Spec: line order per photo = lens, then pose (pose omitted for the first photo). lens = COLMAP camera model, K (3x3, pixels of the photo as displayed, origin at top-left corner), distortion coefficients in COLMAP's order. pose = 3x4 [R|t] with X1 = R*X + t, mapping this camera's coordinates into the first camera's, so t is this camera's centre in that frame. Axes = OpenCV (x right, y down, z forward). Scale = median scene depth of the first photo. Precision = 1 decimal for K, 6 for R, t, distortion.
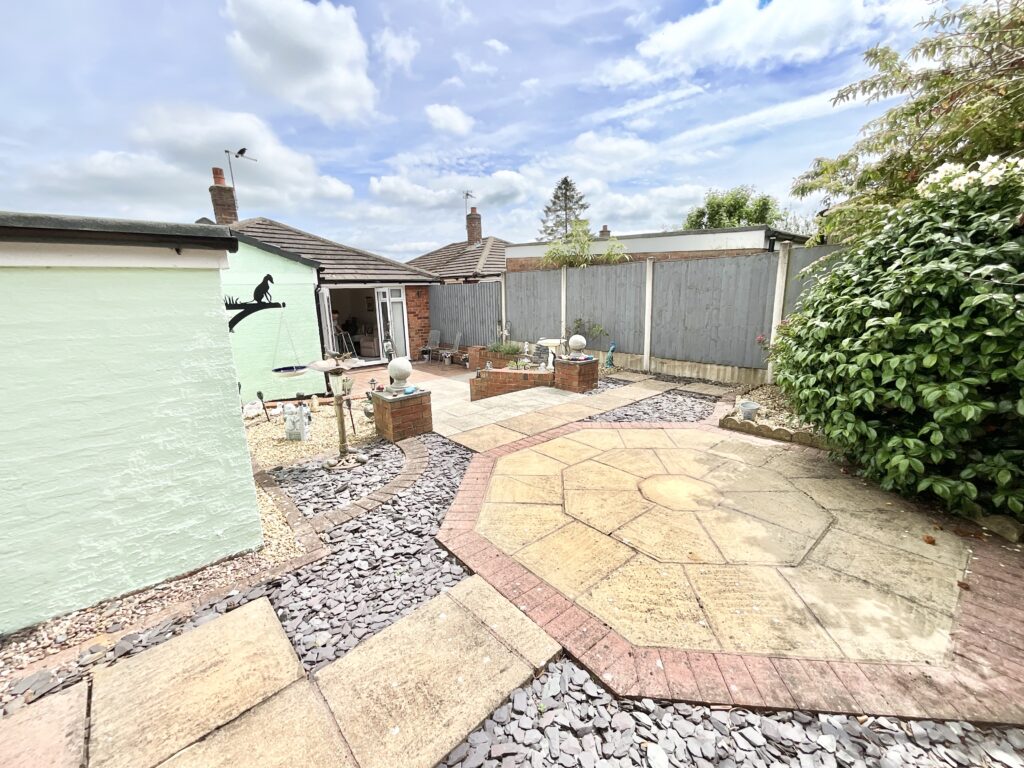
lens RADIAL K [[410.2, 0, 512.0], [0, 410.2, 384.0], [0, 0, 1]] dist [0.001379, 0.000556]
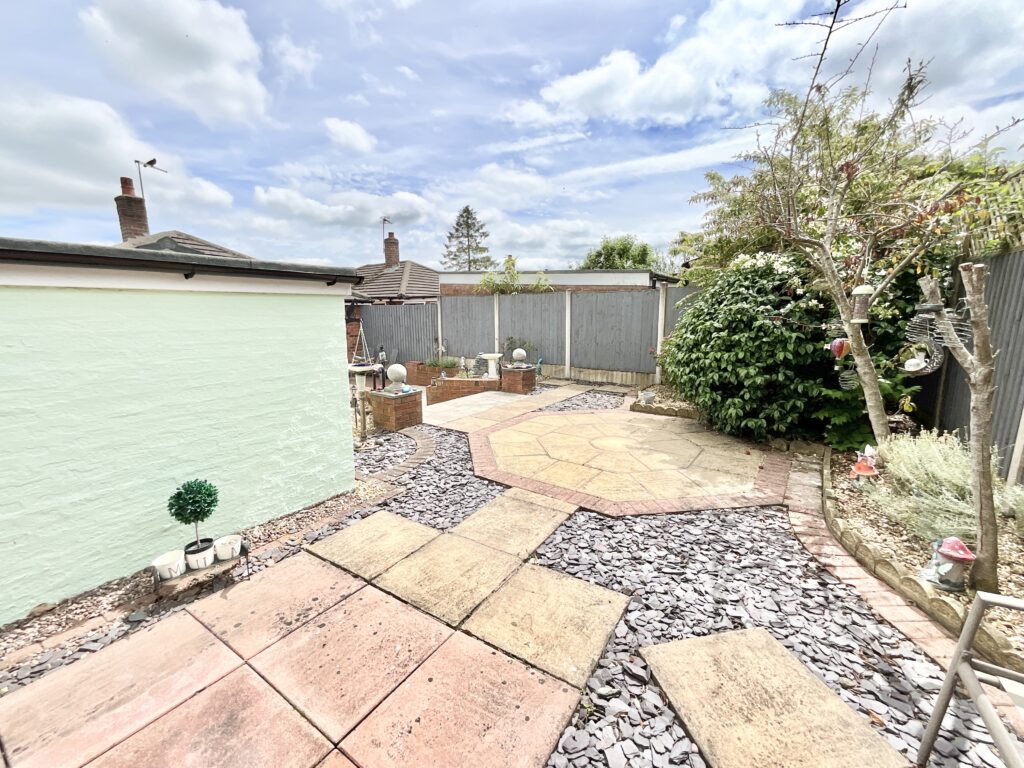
lens RADIAL K [[410.2, 0, 512.0], [0, 410.2, 384.0], [0, 0, 1]] dist [0.001379, 0.000556]
pose [[0.970838, -0.019400, 0.238950, -0.337857], [0.031472, 0.998408, -0.046810, 0.095957], [-0.237662, 0.052965, 0.969903, -0.418624]]
